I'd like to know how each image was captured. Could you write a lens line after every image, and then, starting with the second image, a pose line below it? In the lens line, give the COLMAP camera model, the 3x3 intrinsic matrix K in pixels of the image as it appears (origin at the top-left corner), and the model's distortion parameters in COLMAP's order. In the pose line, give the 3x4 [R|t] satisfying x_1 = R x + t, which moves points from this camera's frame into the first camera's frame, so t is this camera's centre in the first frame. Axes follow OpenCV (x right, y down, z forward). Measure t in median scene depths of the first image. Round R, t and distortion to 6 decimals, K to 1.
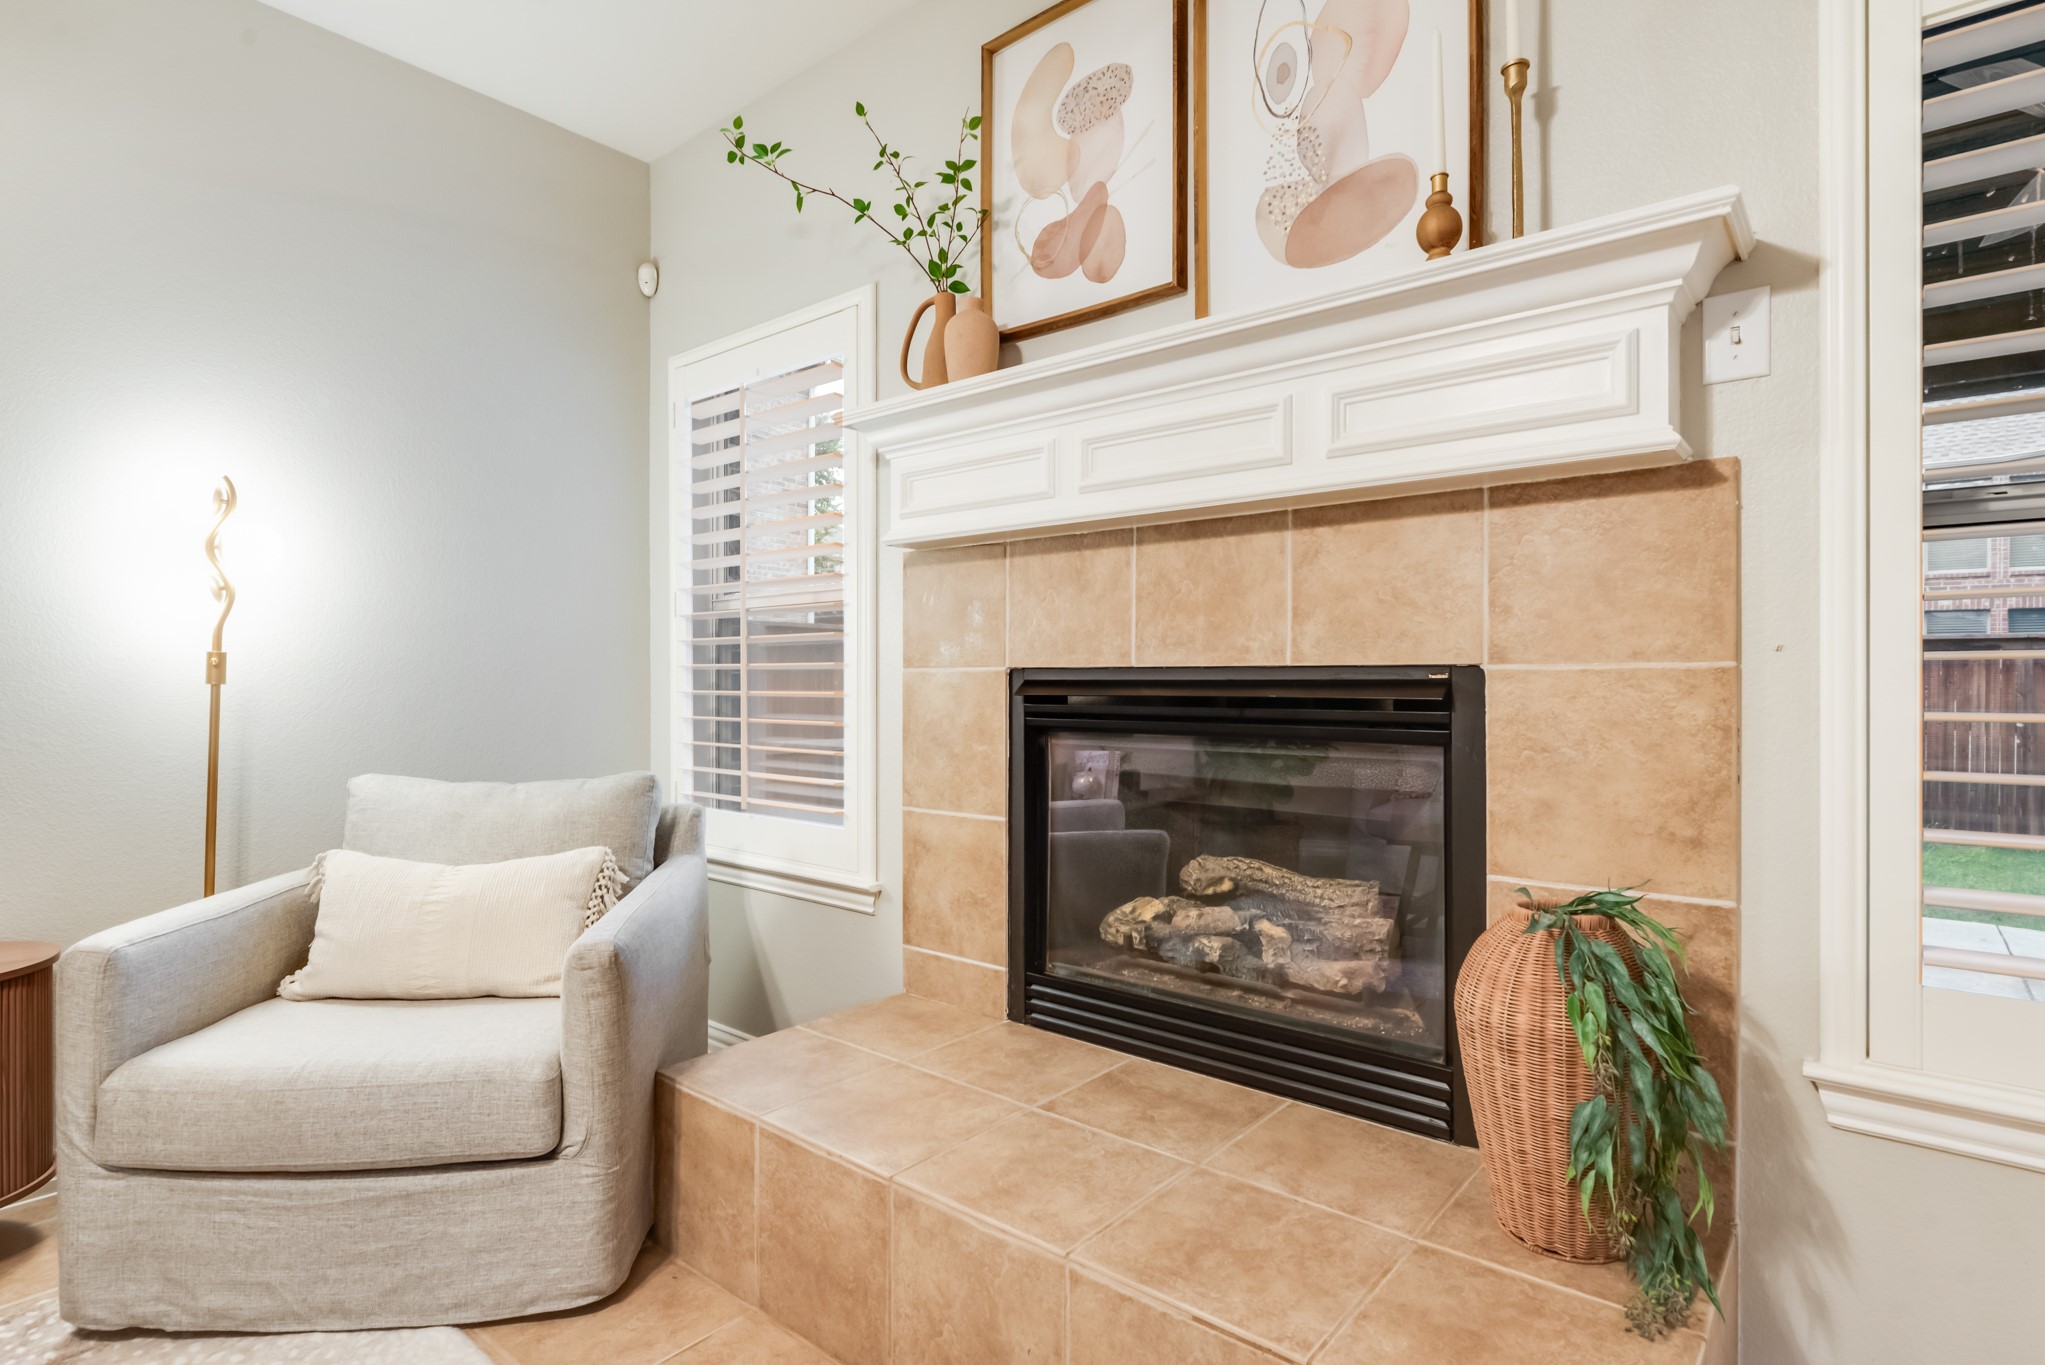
lens RADIAL K [[1019.1, 0, 1012.9], [0, 1019.1, 692.6], [0, 0, 1]] dist [-0.003799, -0.000555]
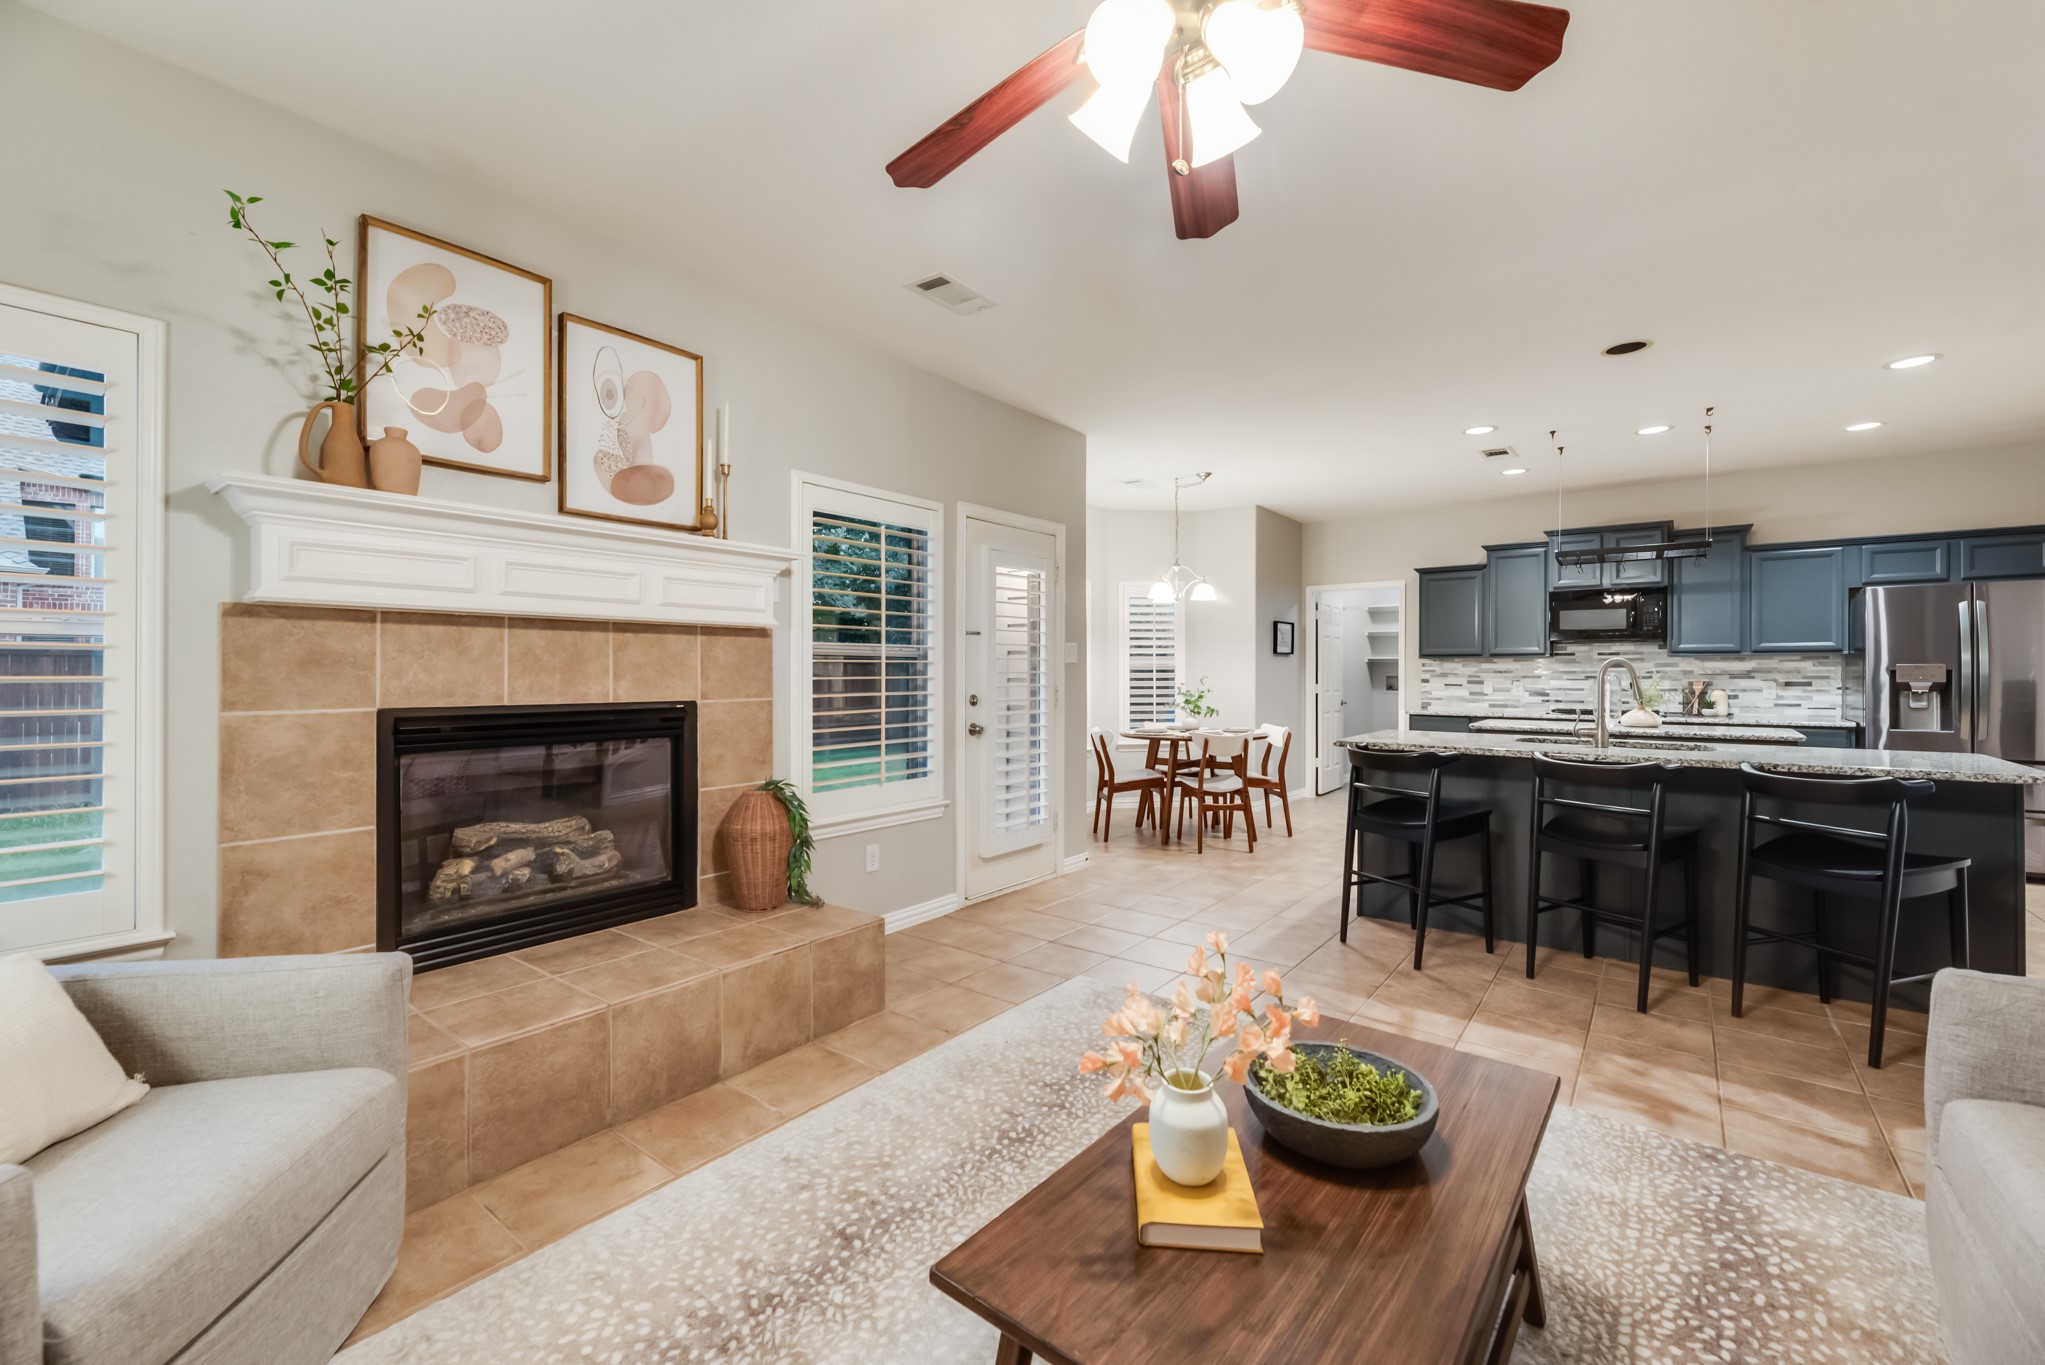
lens RADIAL K [[831.9, 0, 1019.1], [0, 831.9, 670.3], [0, 0, 1]] dist [-0.003298, 0.000063]
pose [[-0.029537, -0.000716, 0.999563, -1.262000], [0.006320, 0.999980, 0.000903, -0.080046], [-0.999544, 0.006344, -0.029532, 0.261763]]
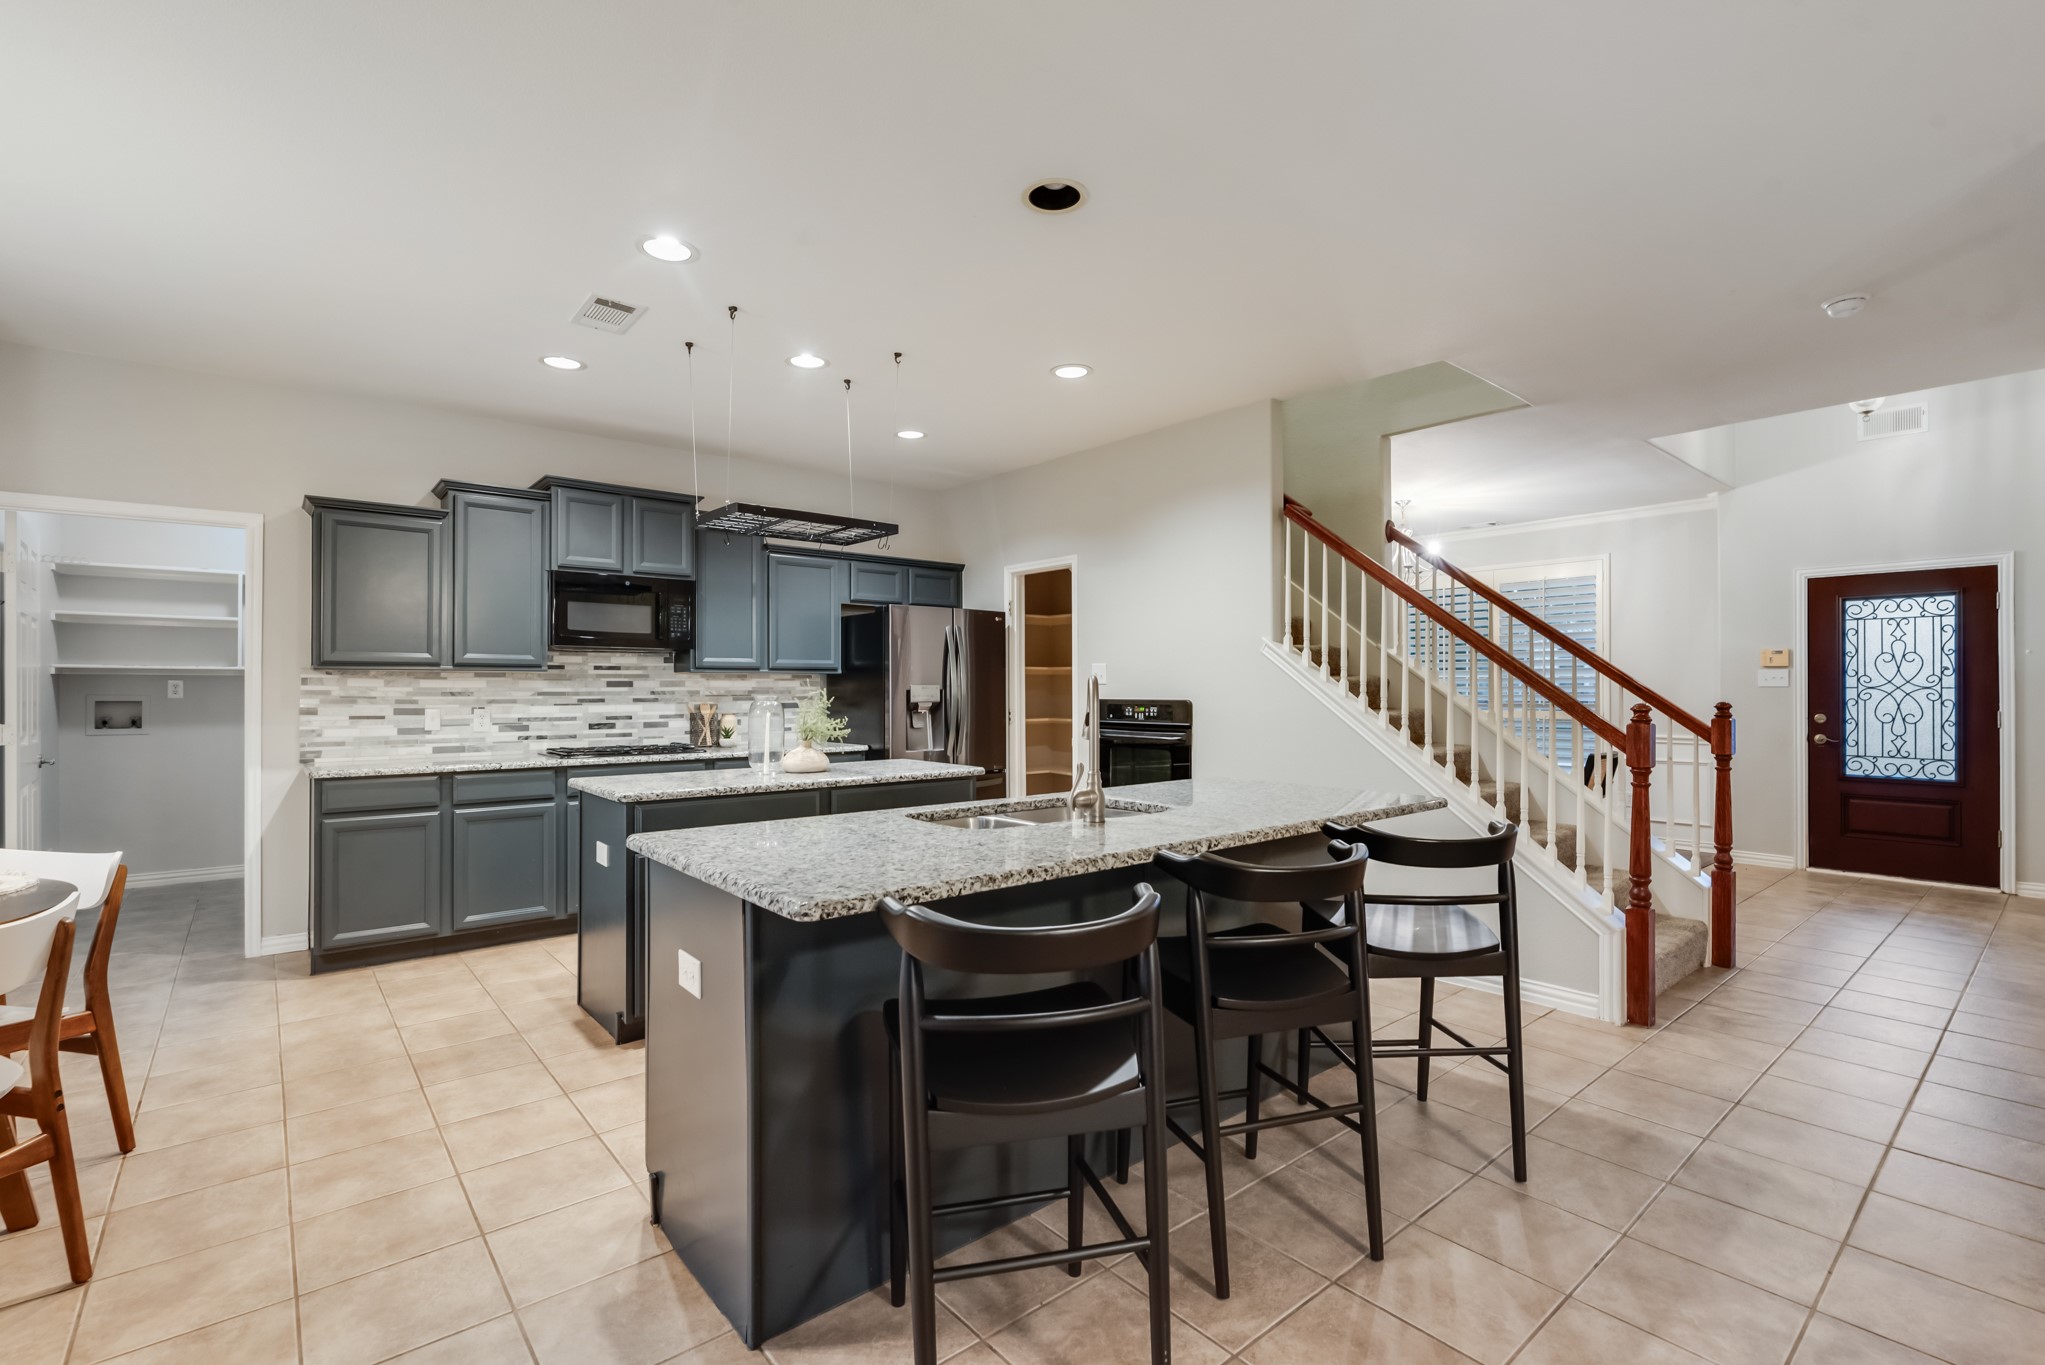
lens RADIAL K [[914.2, 0, 1018.5], [0, 914.2, 682.7], [0, 0, 1]] dist [-0.005080, -0.000114]
pose [[-0.983079, 0.000028, 0.183183, 0.475312], [0.000363, 0.999998, 0.001797, -0.090473], [-0.183182, 0.001833, -0.983077, 0.152178]]
